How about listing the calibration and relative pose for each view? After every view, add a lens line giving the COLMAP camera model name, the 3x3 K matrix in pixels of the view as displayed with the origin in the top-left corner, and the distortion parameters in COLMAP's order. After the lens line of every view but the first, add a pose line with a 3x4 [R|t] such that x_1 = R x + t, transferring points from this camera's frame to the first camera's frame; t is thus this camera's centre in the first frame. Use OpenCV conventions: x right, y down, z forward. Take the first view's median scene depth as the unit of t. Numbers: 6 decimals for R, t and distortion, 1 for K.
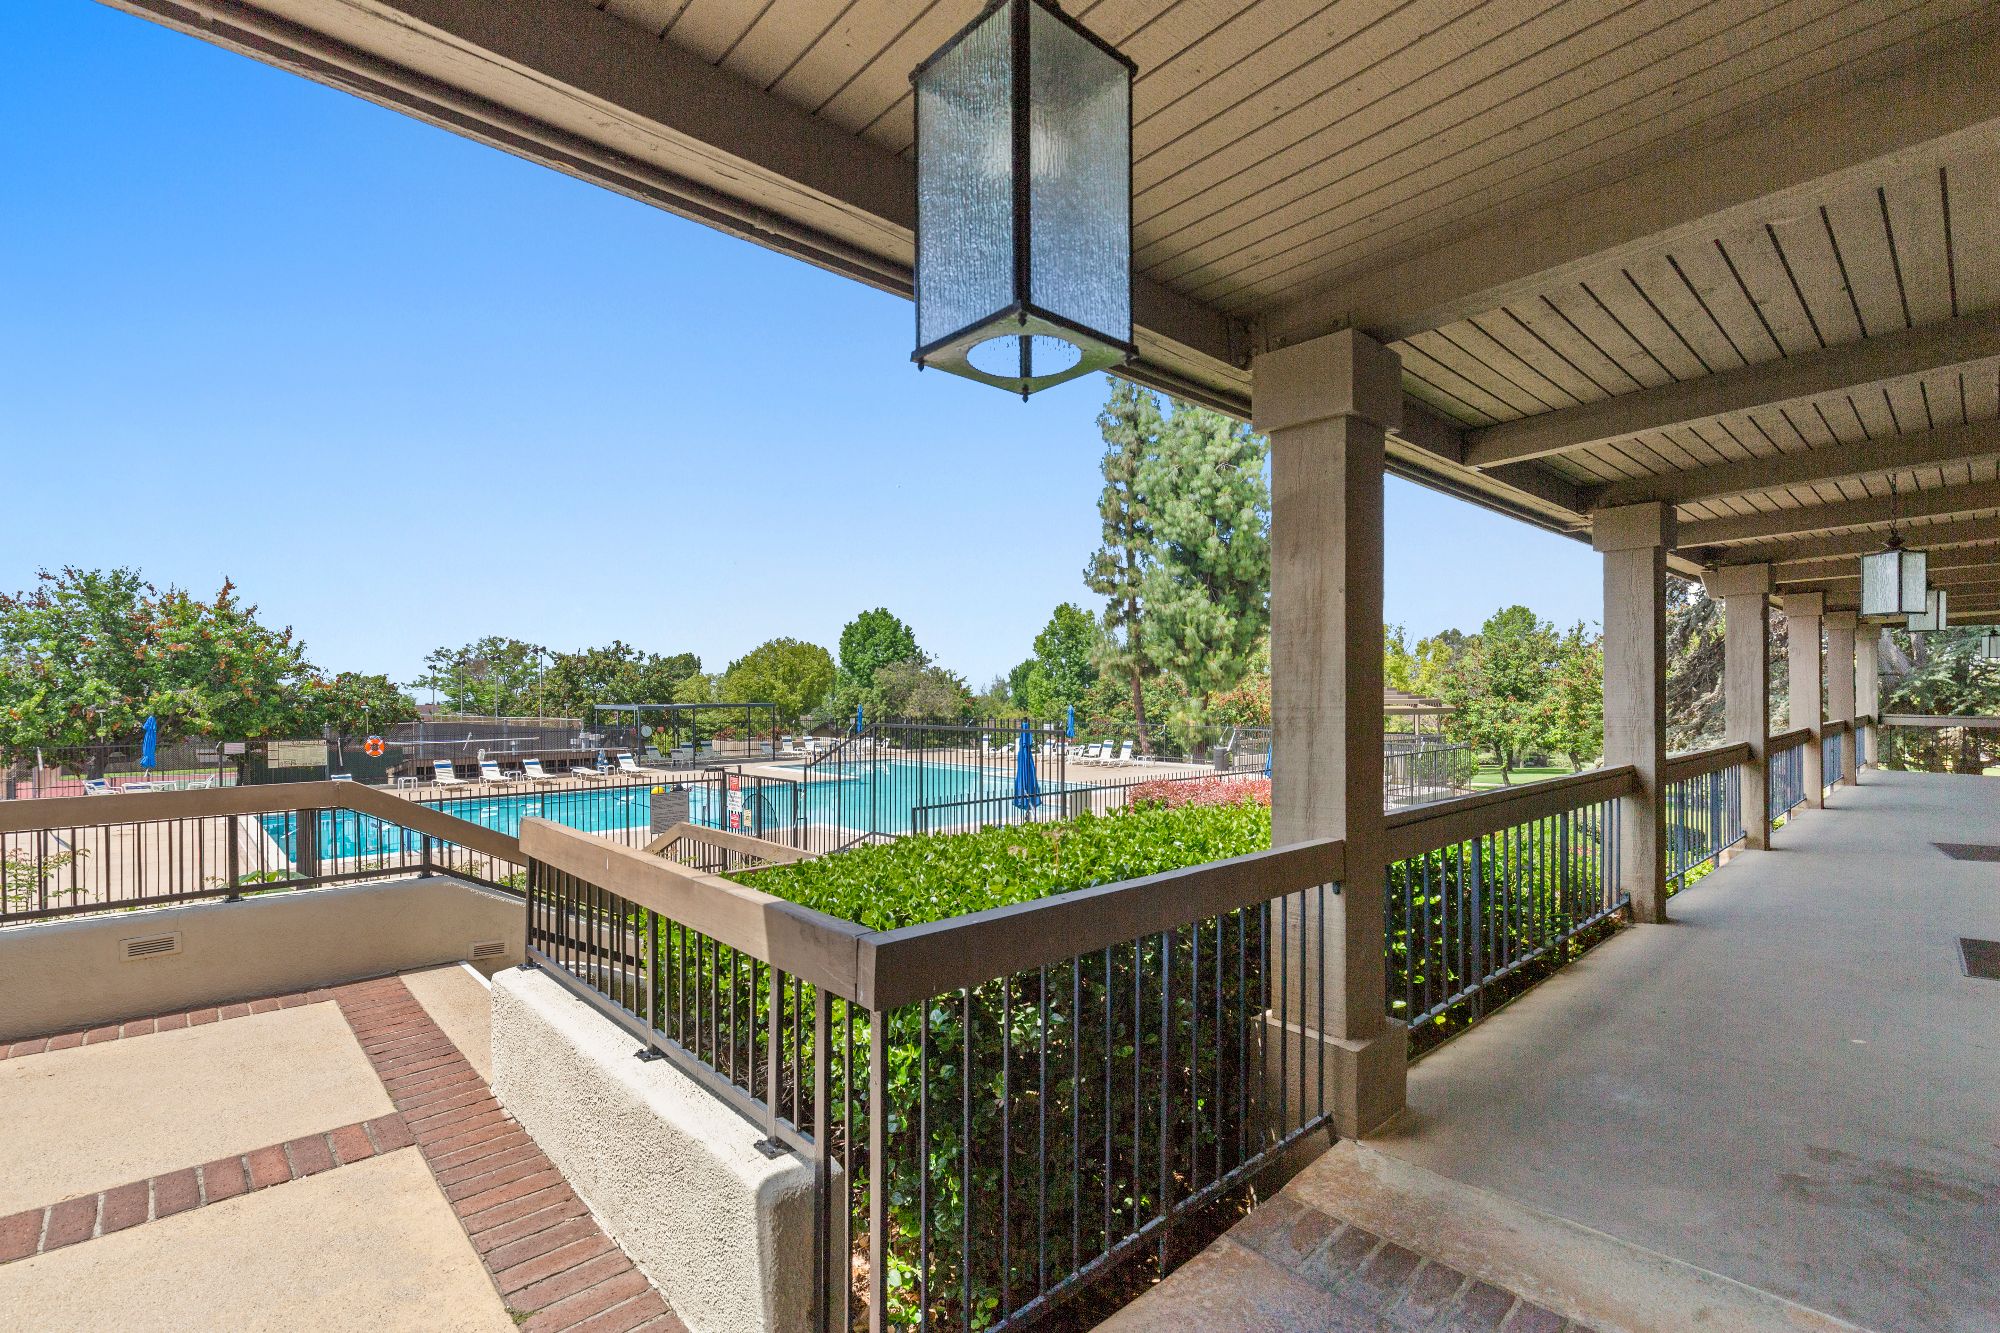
lens RADIAL K [[901.3, 0, 1002.5], [0, 901.3, 707.6], [0, 0, 1]] dist [-0.000117, -0.000047]
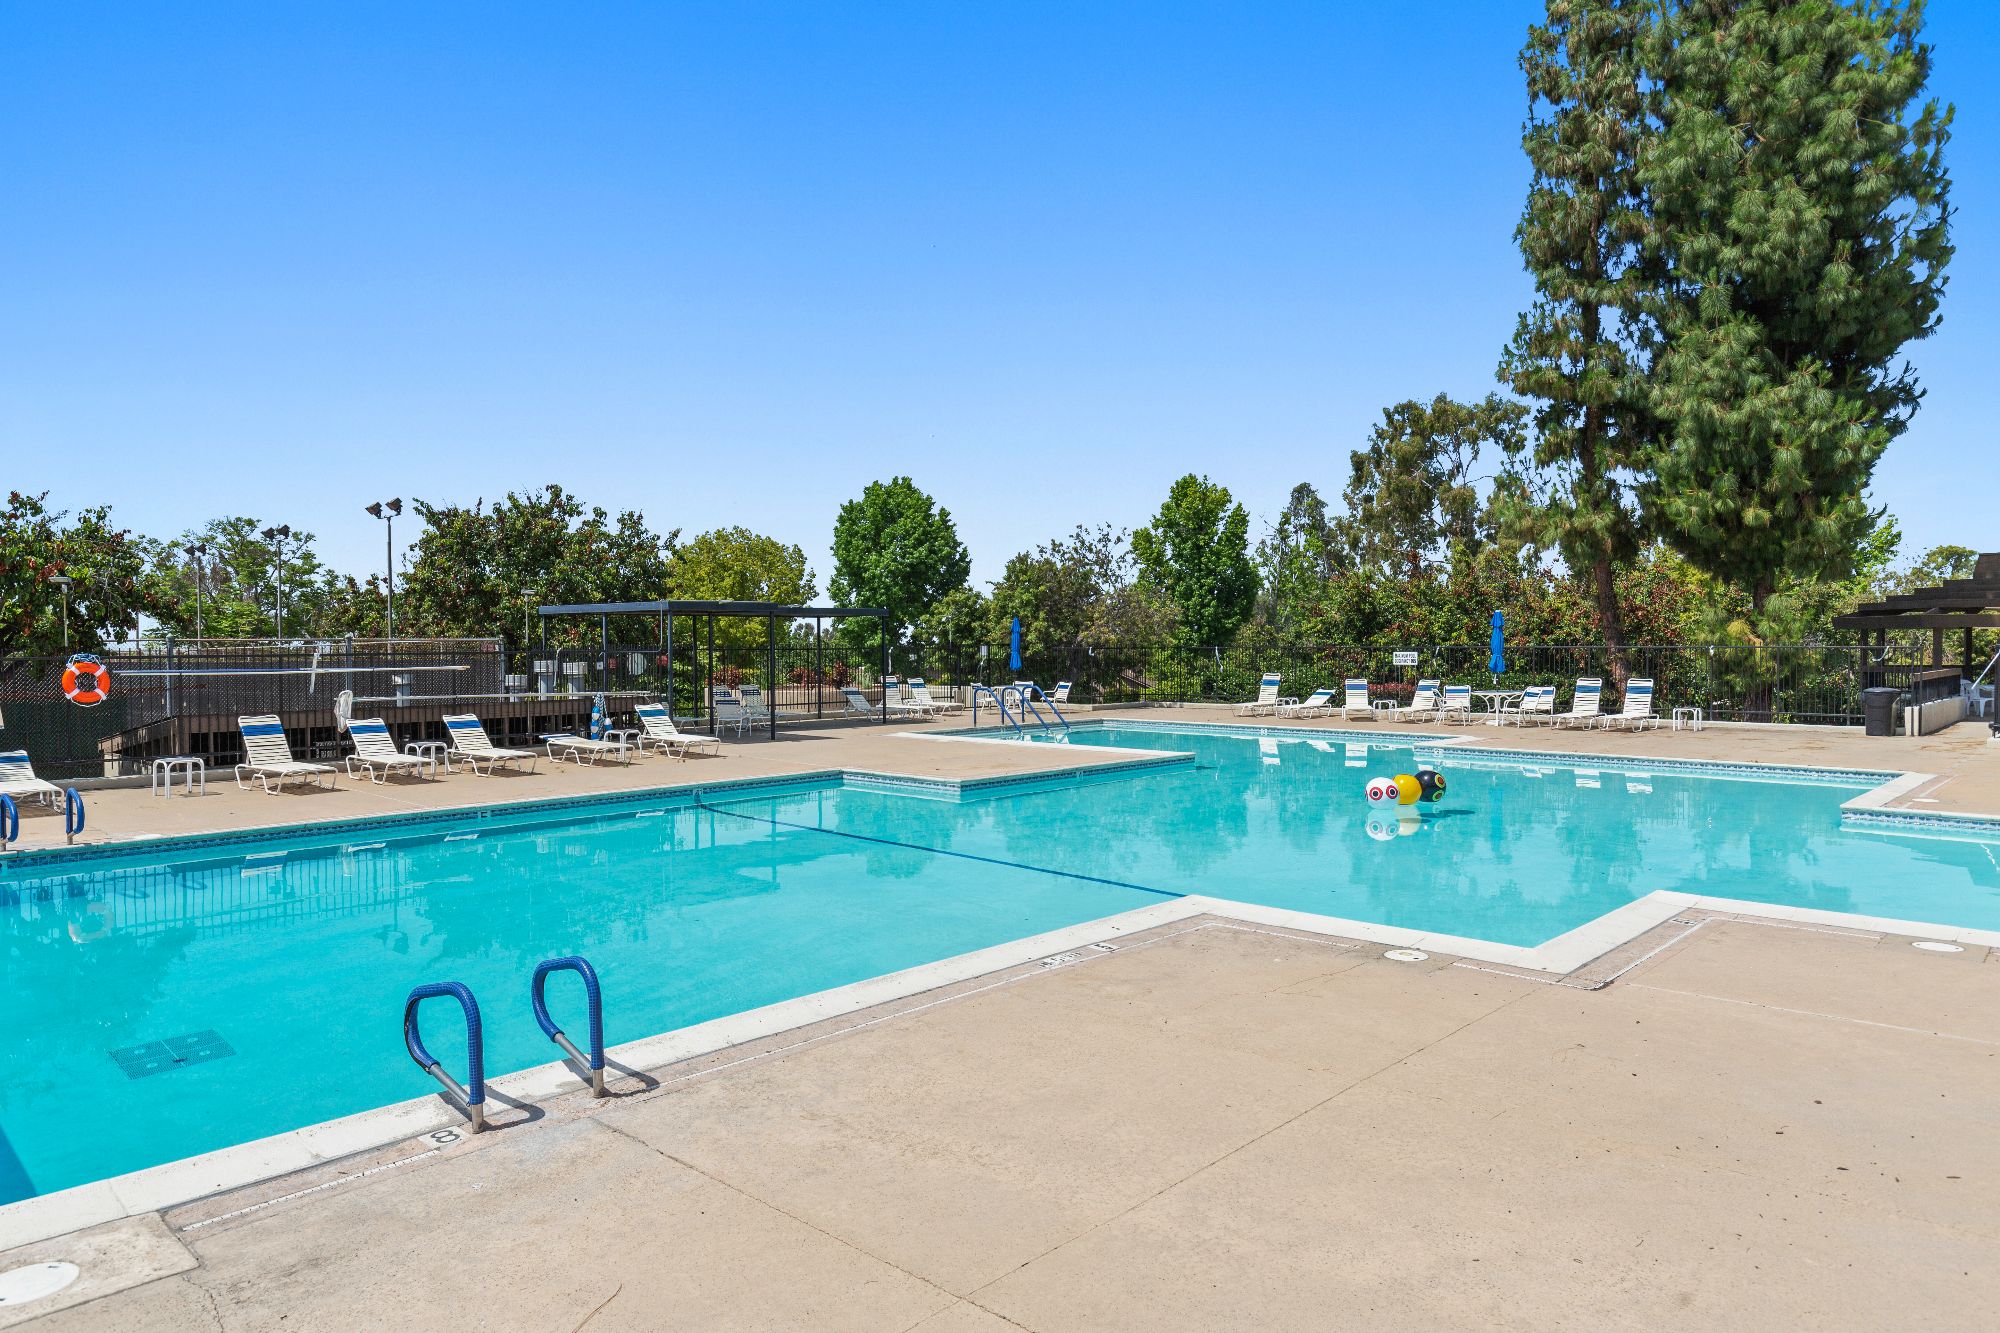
lens RADIAL K [[1264.9, 0, 1000.0], [0, 1264.9, 666.5], [0, 0, 1]] dist [0.002465, 0.000692]
pose [[0.997959, -0.001203, 0.063848, -0.256096], [0.001055, 0.999997, 0.002349, 0.027717], [-0.063851, -0.002277, 0.997957, 0.322769]]
